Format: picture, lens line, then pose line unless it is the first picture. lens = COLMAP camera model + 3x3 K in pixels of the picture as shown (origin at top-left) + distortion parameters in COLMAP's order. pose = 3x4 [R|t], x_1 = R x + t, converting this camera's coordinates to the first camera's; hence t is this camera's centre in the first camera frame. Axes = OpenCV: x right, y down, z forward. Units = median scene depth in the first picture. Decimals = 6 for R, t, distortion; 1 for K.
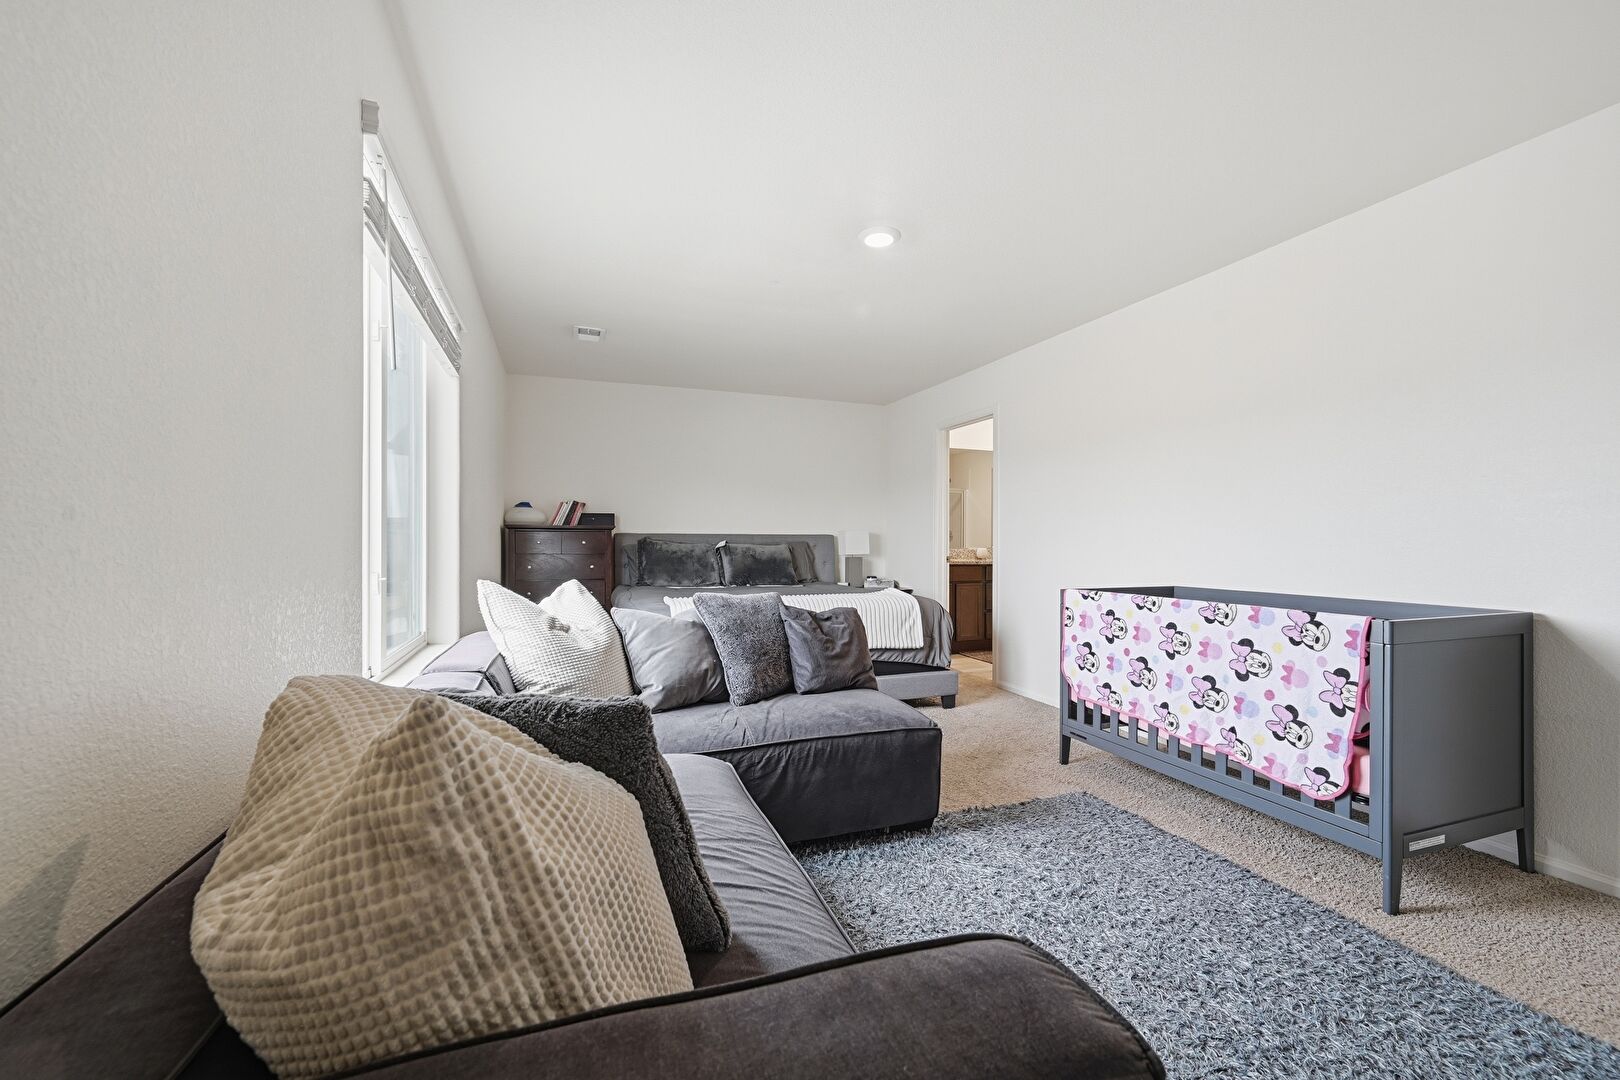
lens RADIAL K [[644.2, 0, 804.1], [0, 644.2, 544.2], [0, 0, 1]] dist [-0.002245, -0.000045]
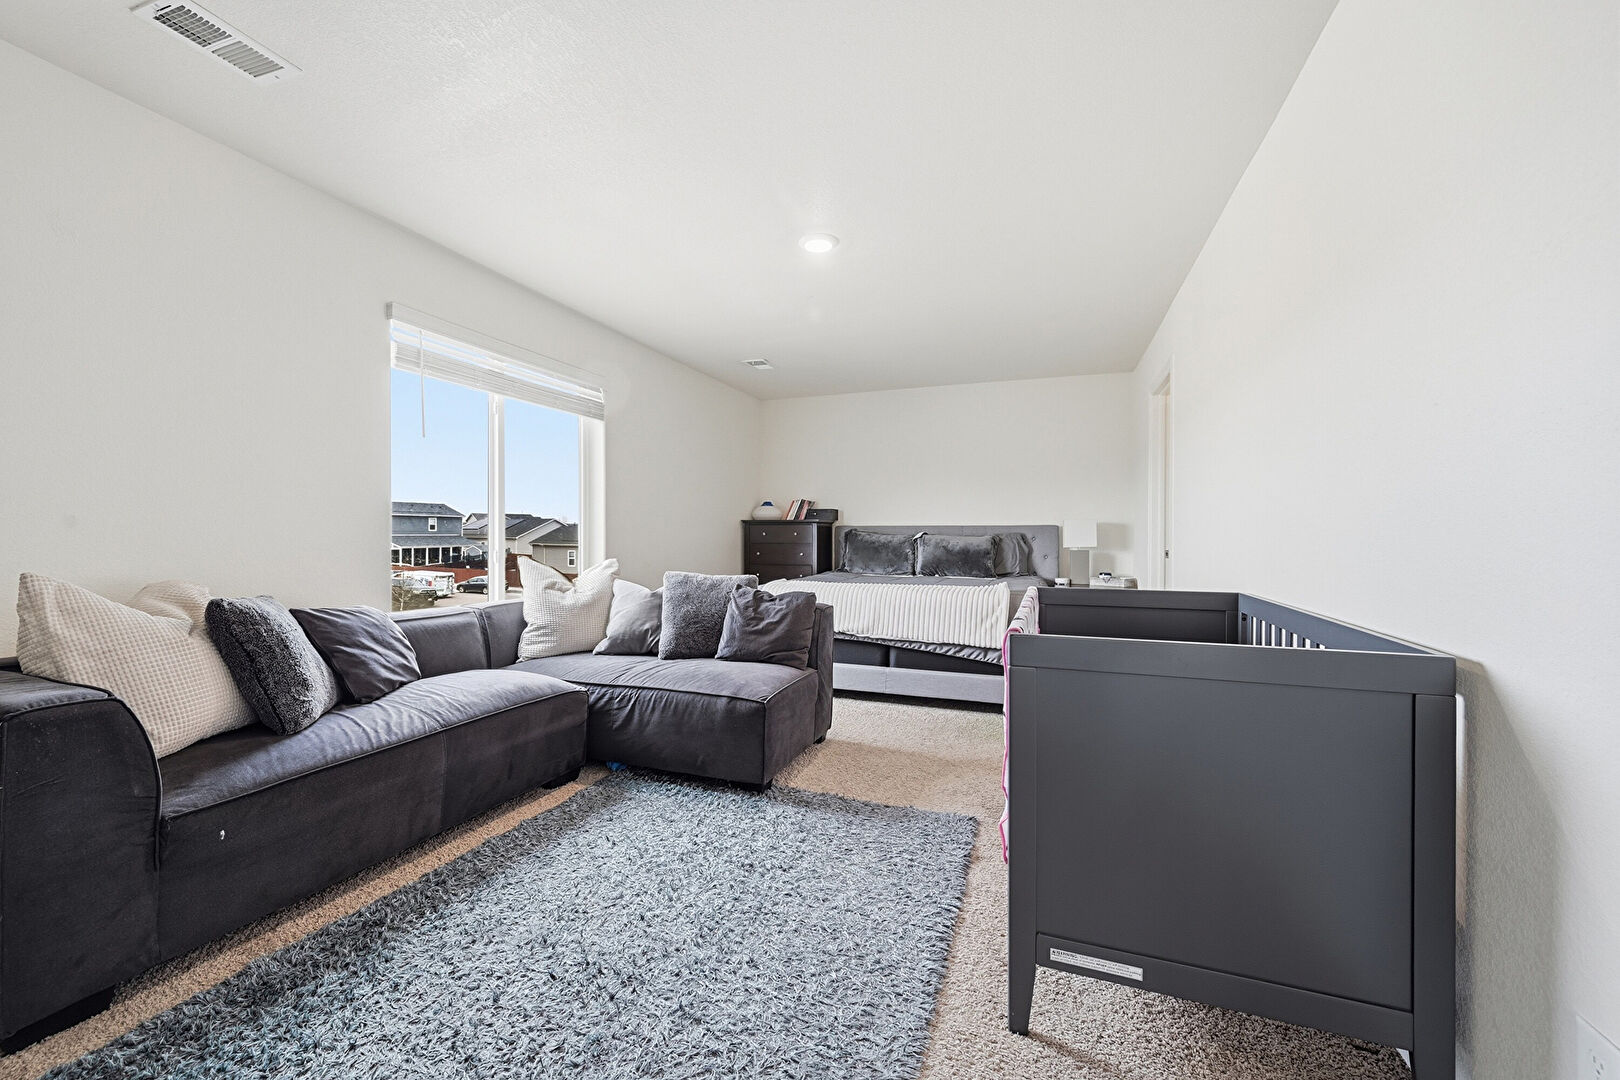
lens RADIAL K [[644.2, 0, 807.2], [0, 644.2, 538.6], [0, 0, 1]] dist [-0.002245, -0.000045]
pose [[0.755438, 0.002203, -0.655217, 0.637640], [-0.001527, 0.999998, 0.001602, 0.005750], [0.655218, -0.000210, 0.755439, 0.150913]]
